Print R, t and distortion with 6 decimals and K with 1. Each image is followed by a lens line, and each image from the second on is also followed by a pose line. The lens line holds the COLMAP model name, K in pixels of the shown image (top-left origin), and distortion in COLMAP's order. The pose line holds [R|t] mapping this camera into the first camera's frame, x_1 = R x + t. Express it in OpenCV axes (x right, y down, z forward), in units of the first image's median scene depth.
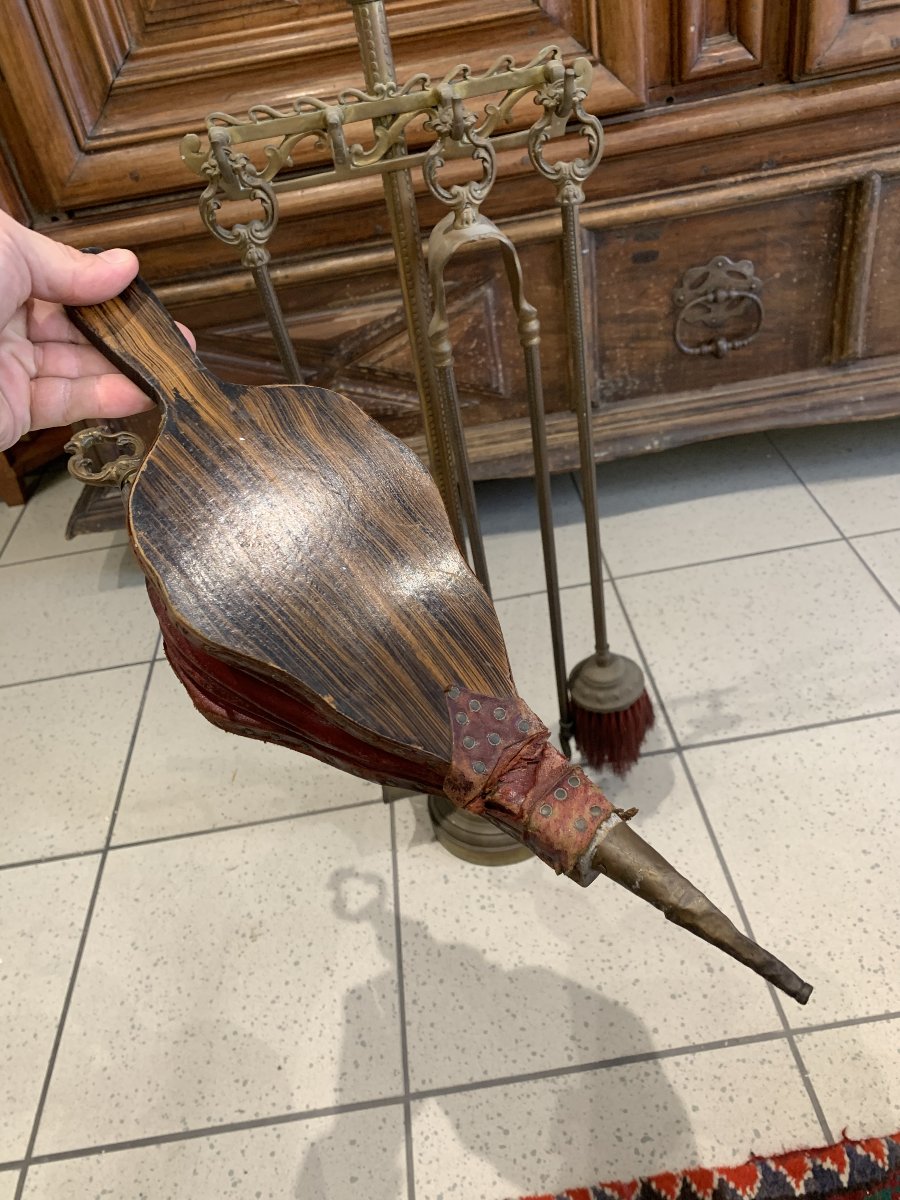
lens RADIAL K [[929.6, 0, 458.6], [0, 929.6, 609.0], [0, 0, 1]] dist [0.016584, -0.011451]
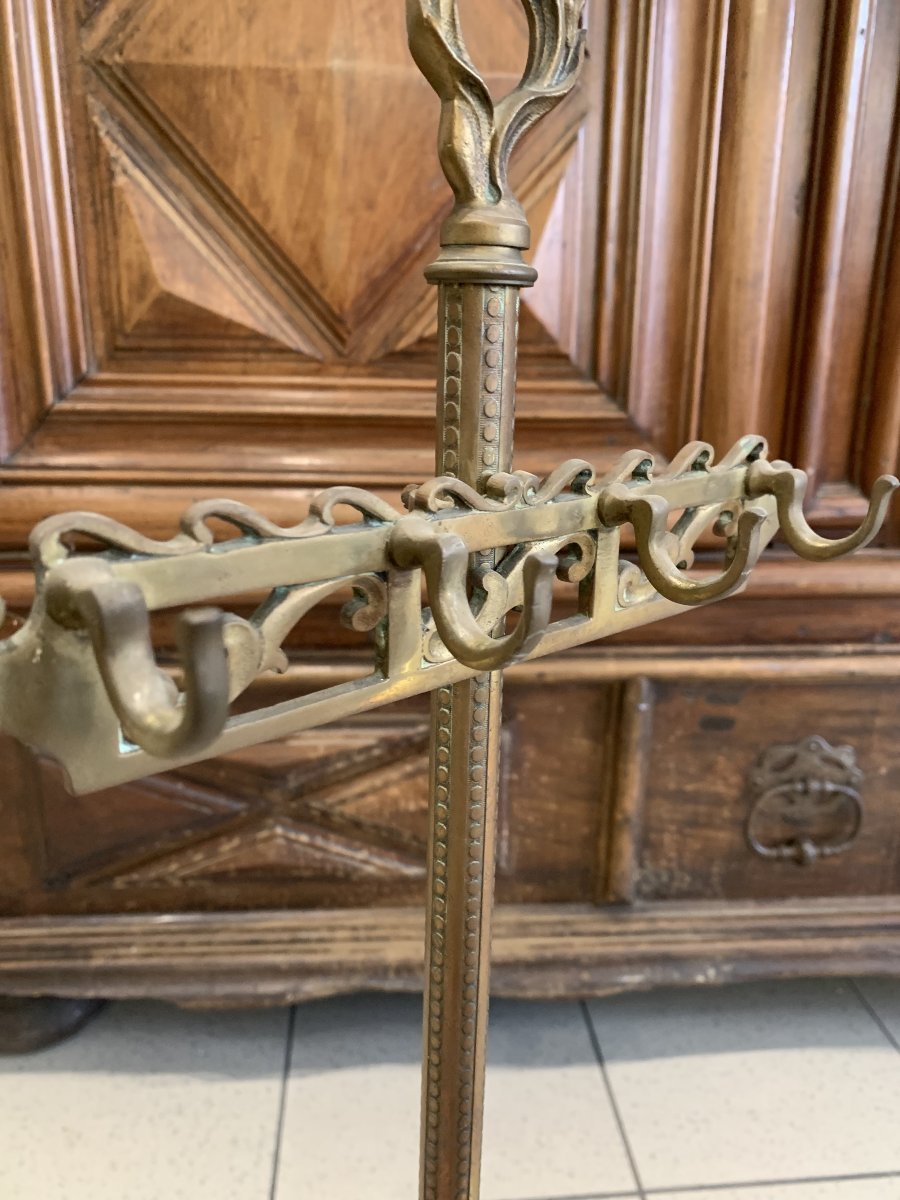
lens RADIAL K [[929.6, 0, 461.4], [0, 929.6, 594.6], [0, 0, 1]] dist [0.016584, -0.011451]
pose [[0.986741, 0.157173, 0.040494, -0.054278], [-0.130094, 0.915080, -0.381712, -0.178835], [-0.097050, 0.371383, 0.923394, 0.326965]]
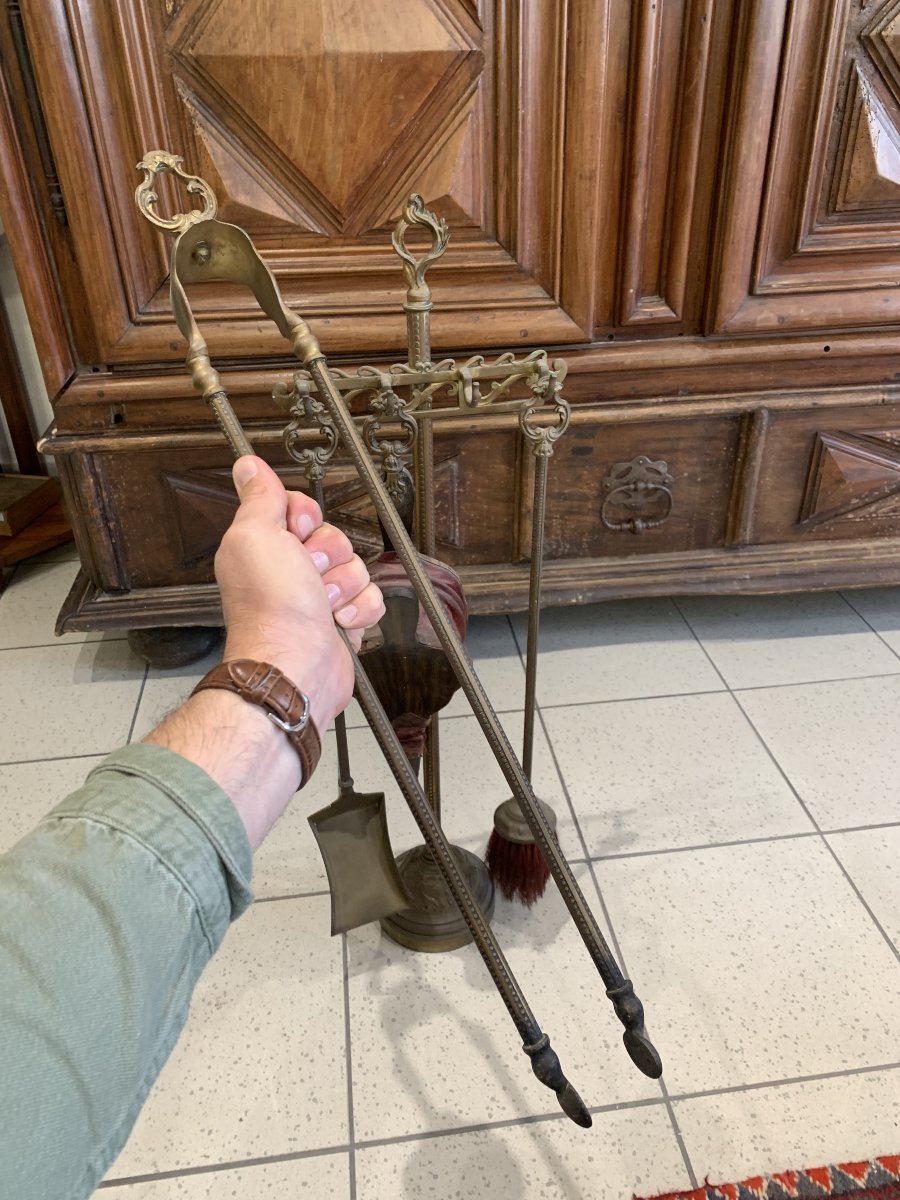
lens RADIAL K [[929.6, 0, 463.3], [0, 929.6, 603.7], [0, 0, 1]] dist [0.016584, -0.011451]
pose [[0.990628, 0.088792, 0.103791, -0.072699], [-0.075942, 0.989644, -0.121809, -0.017419], [-0.113532, 0.112785, 0.987112, -0.190813]]
